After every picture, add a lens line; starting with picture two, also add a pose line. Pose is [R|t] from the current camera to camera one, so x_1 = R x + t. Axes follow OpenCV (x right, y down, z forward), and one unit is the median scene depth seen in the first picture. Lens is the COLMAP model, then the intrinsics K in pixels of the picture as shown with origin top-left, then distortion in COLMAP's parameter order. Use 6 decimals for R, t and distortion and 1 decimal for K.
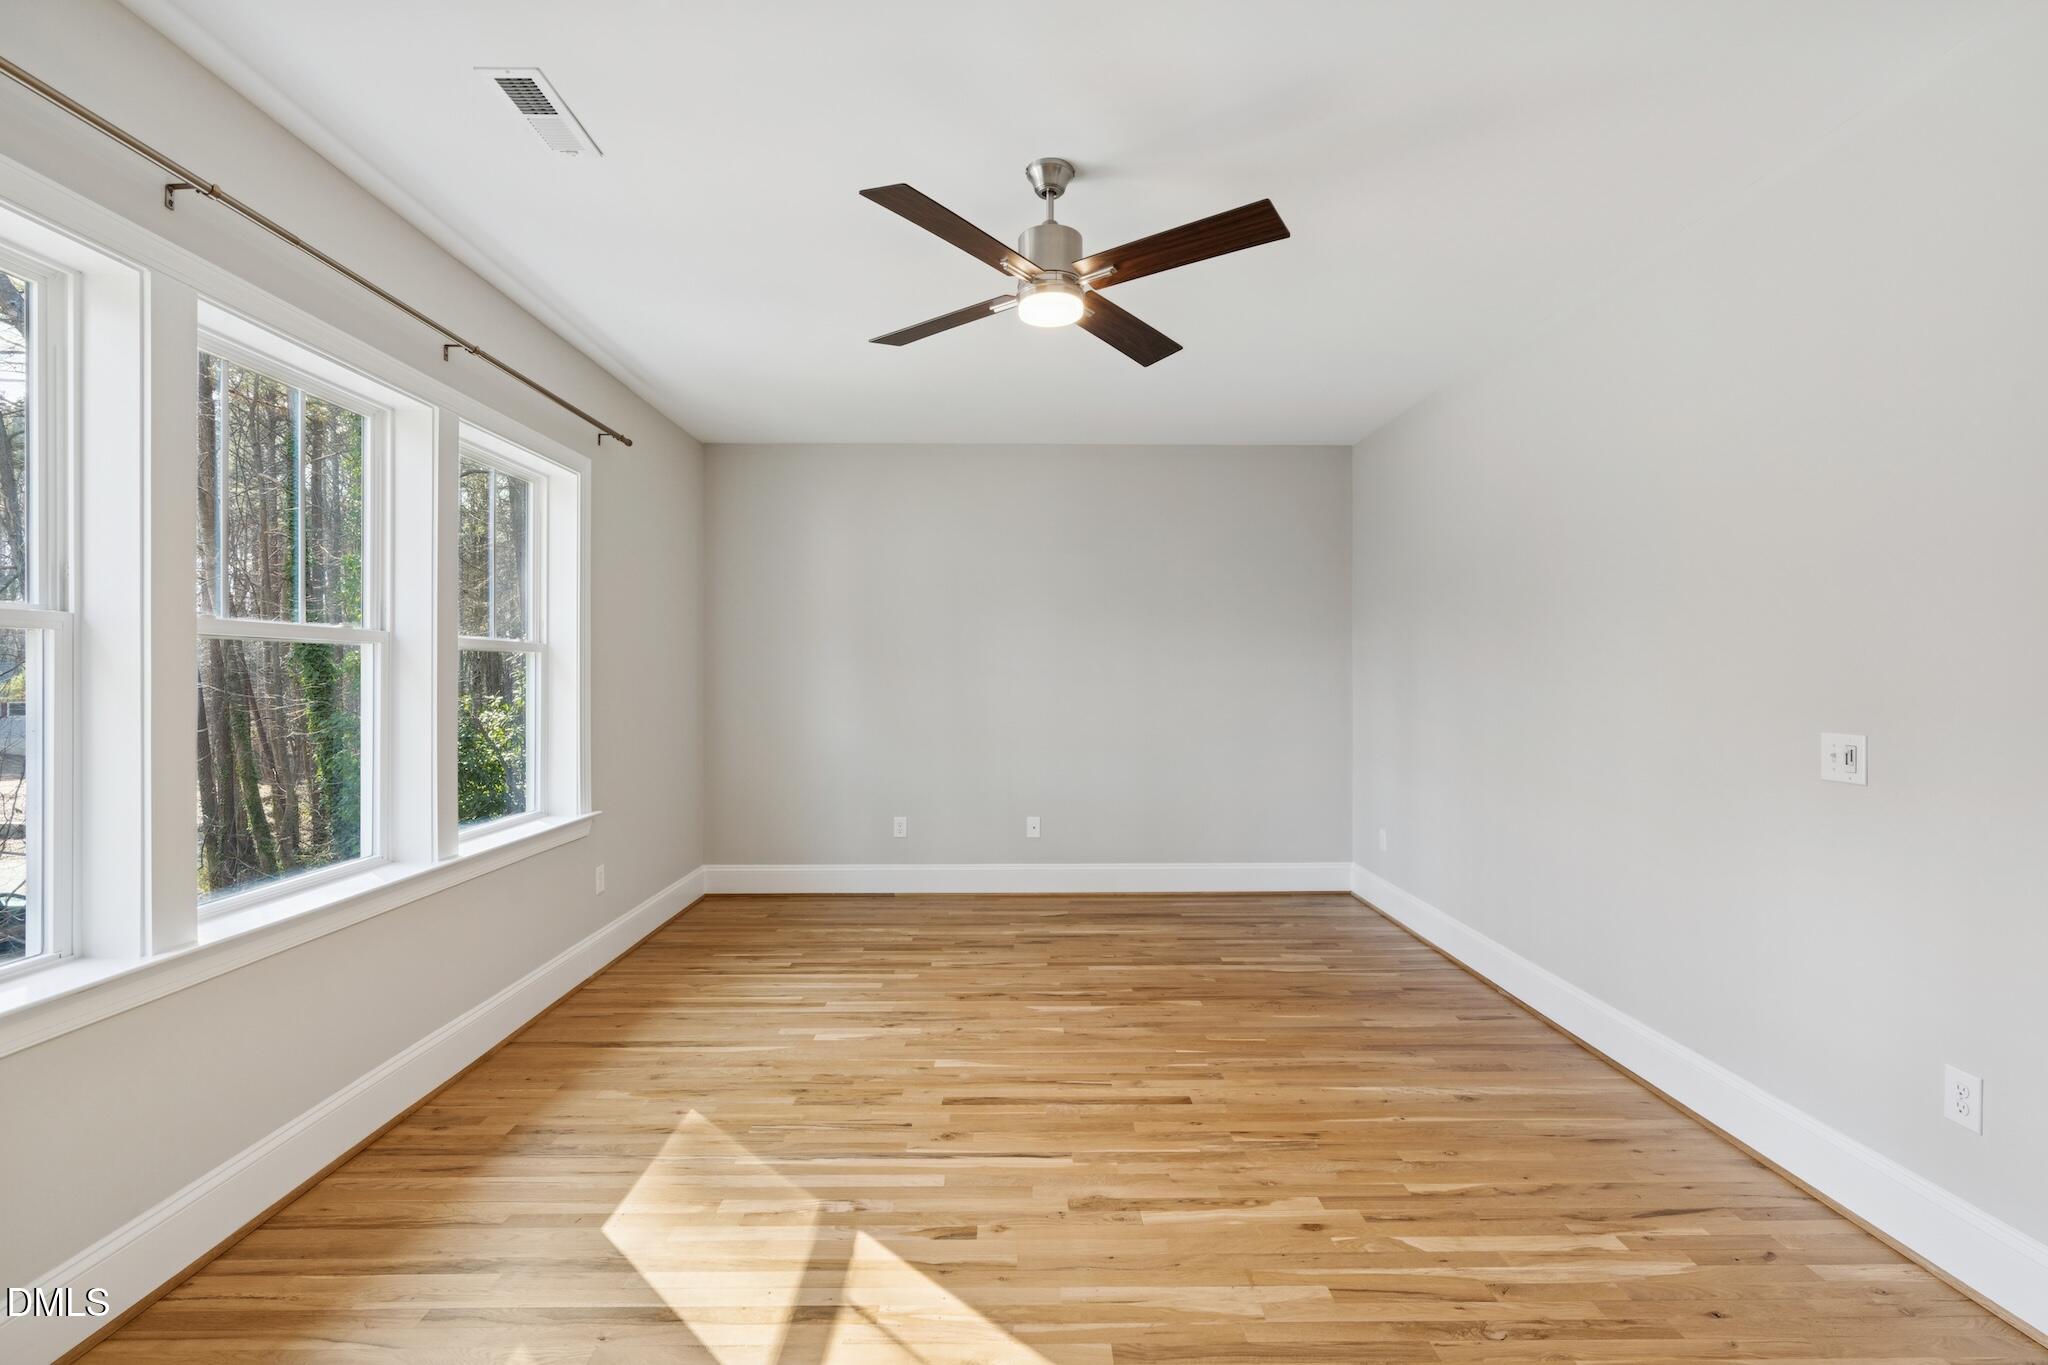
lens RADIAL K [[928.7, 0, 1022.8], [0, 928.7, 679.9], [0, 0, 1]] dist [-0.016794, 0.000272]
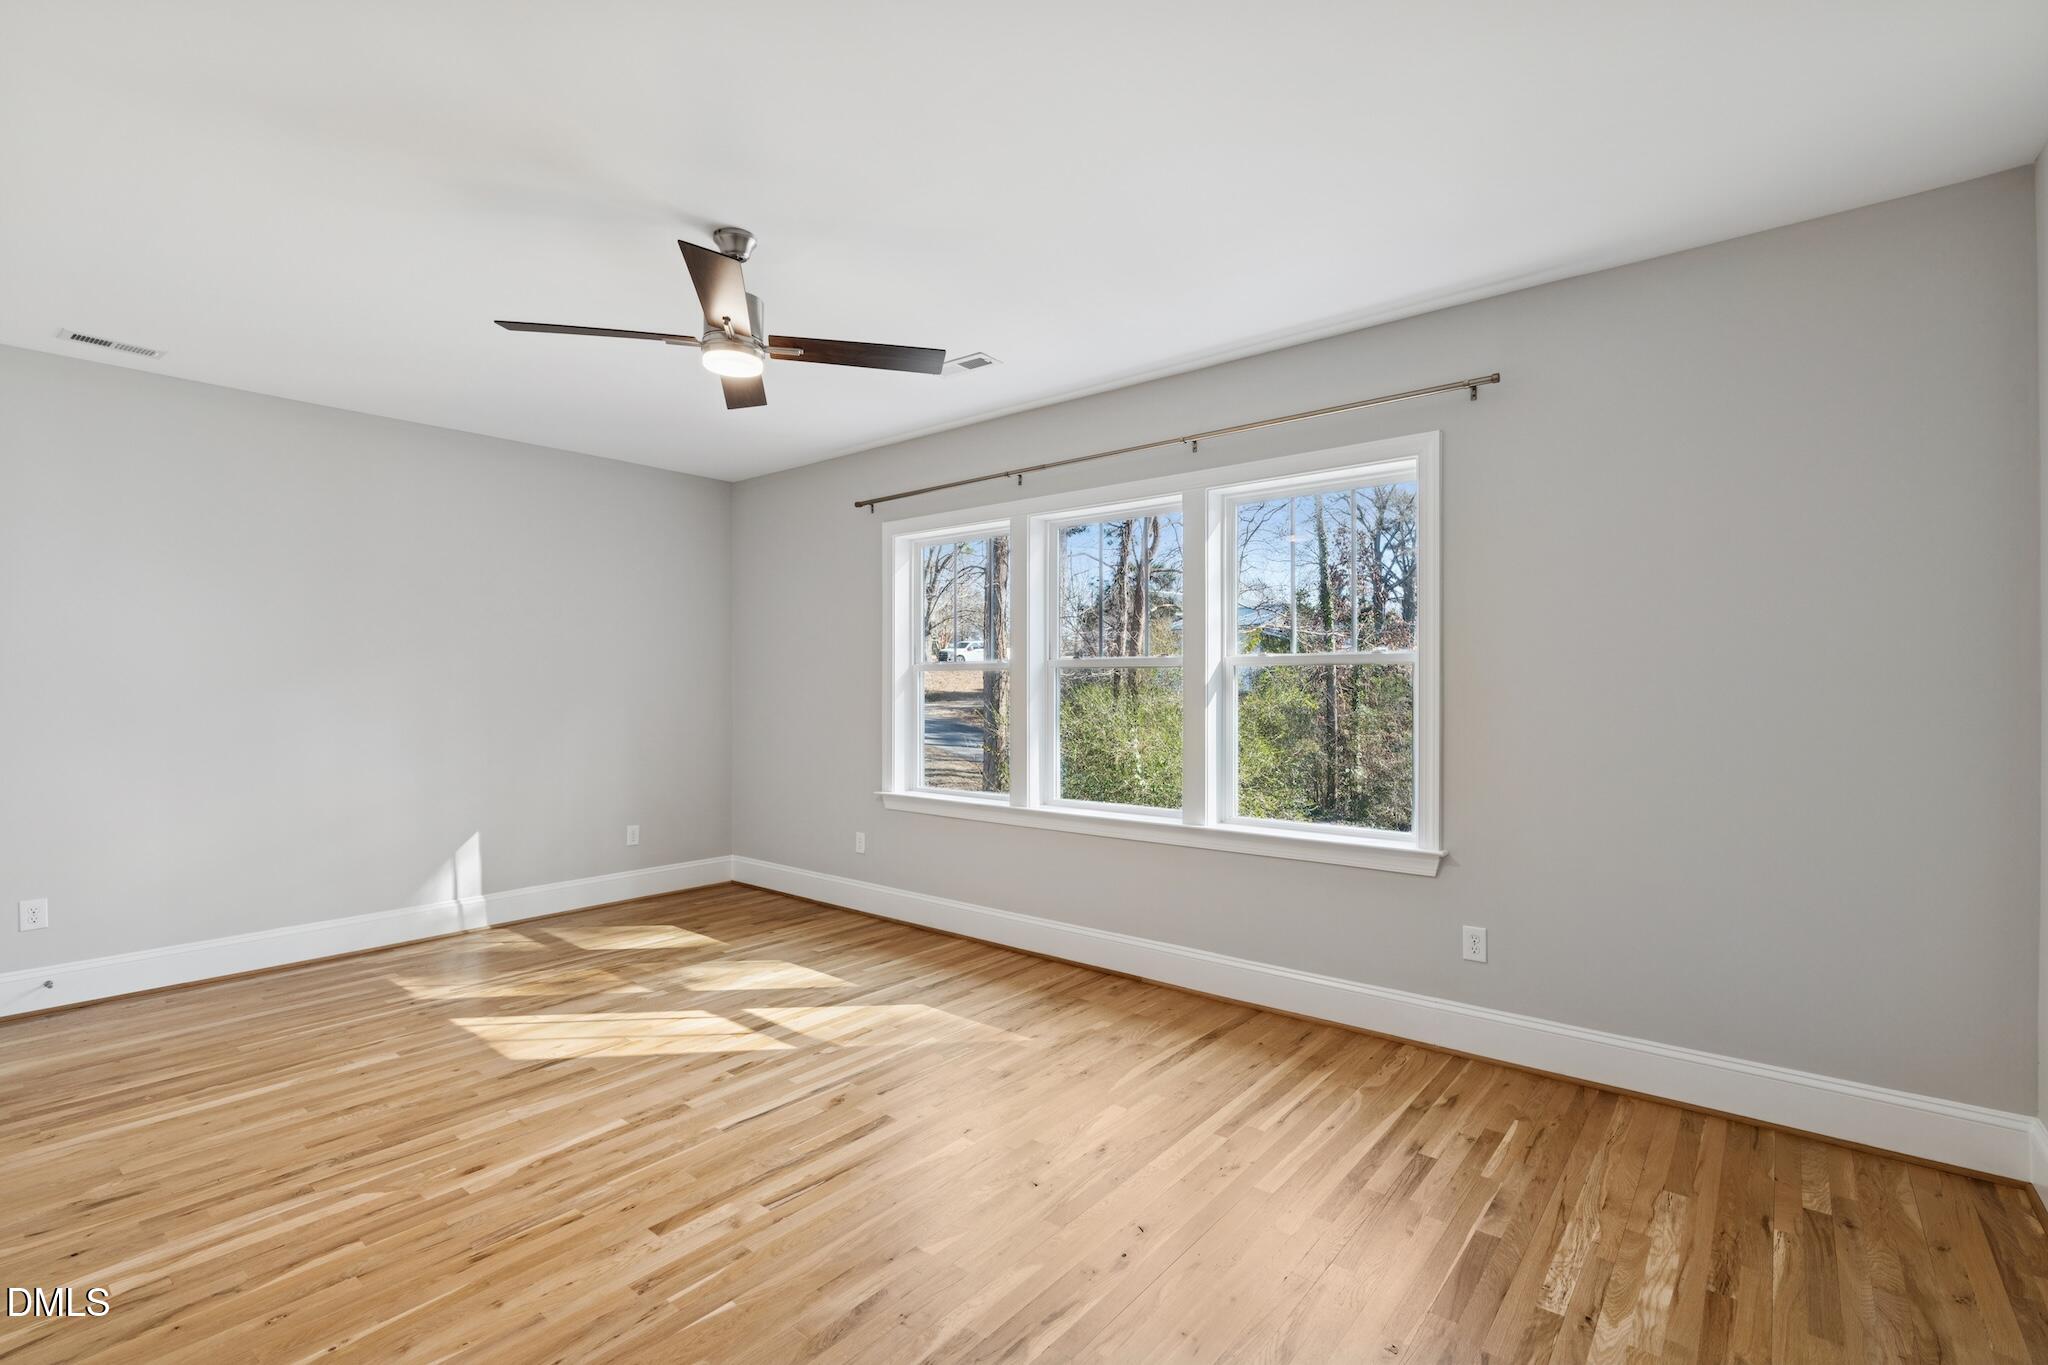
lens RADIAL K [[928.7, 0, 1026.2], [0, 928.7, 682.6], [0, 0, 1]] dist [-0.016794, 0.000272]
pose [[-0.652416, -0.008114, -0.757817, 0.683180], [-0.007125, 0.999964, -0.004572, -0.004405], [0.757827, 0.002417, -0.652451, 2.099799]]
